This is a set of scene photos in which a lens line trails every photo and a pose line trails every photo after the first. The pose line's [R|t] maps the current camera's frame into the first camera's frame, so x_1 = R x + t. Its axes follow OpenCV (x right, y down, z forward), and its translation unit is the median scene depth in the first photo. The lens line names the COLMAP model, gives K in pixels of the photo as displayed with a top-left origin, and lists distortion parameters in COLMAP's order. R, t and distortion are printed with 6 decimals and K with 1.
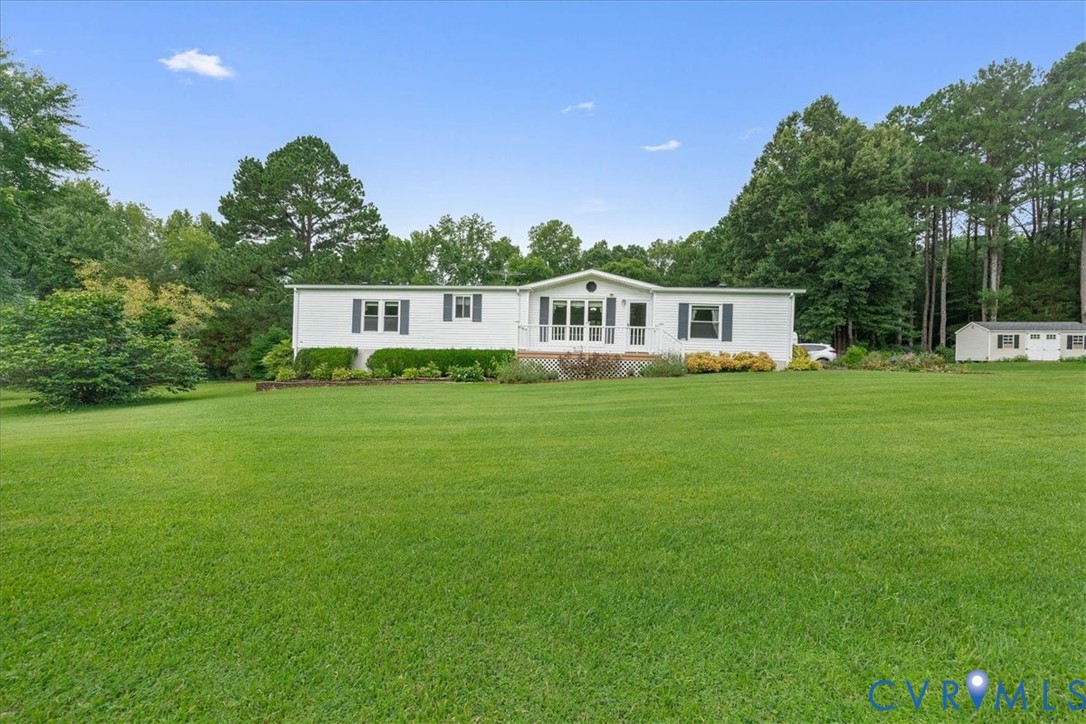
lens RADIAL K [[457.8, 0, 539.8], [0, 457.8, 351.2], [0, 0, 1]] dist [0.001770, 0.000940]
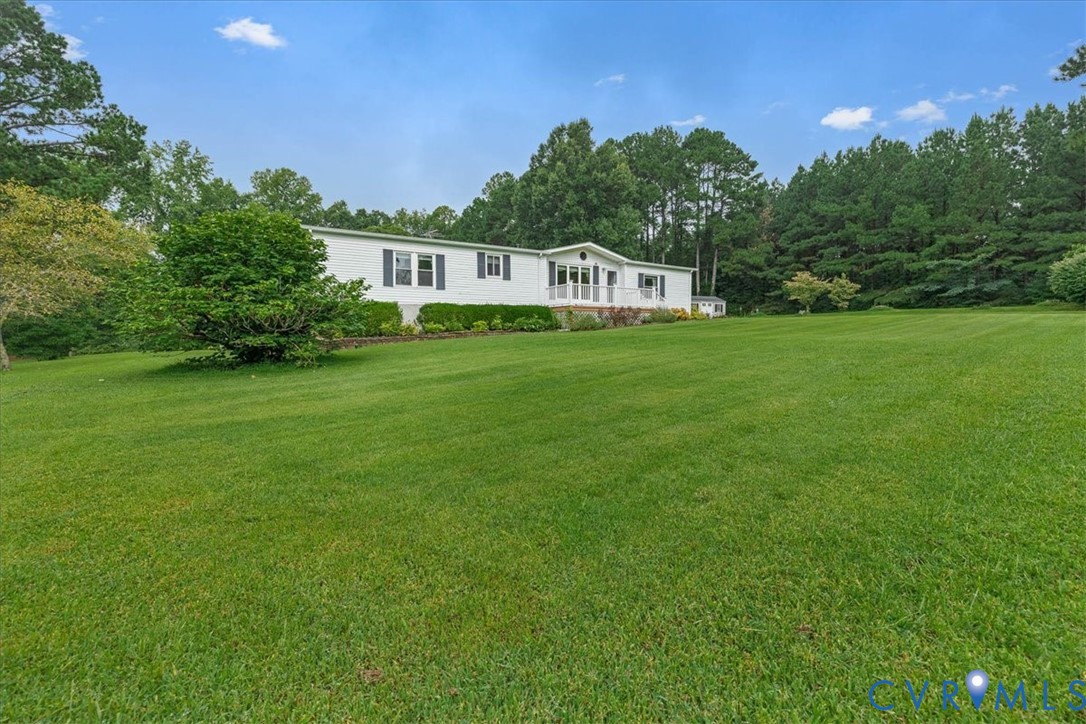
lens RADIAL K [[466.8, 0, 537.9], [0, 466.8, 343.7], [0, 0, 1]] dist [0.000033, 0.000058]
pose [[0.779892, -0.040339, 0.624613, -0.777368], [0.014516, 0.998818, 0.046382, 0.037113], [-0.625746, -0.027106, 0.779556, 0.075504]]
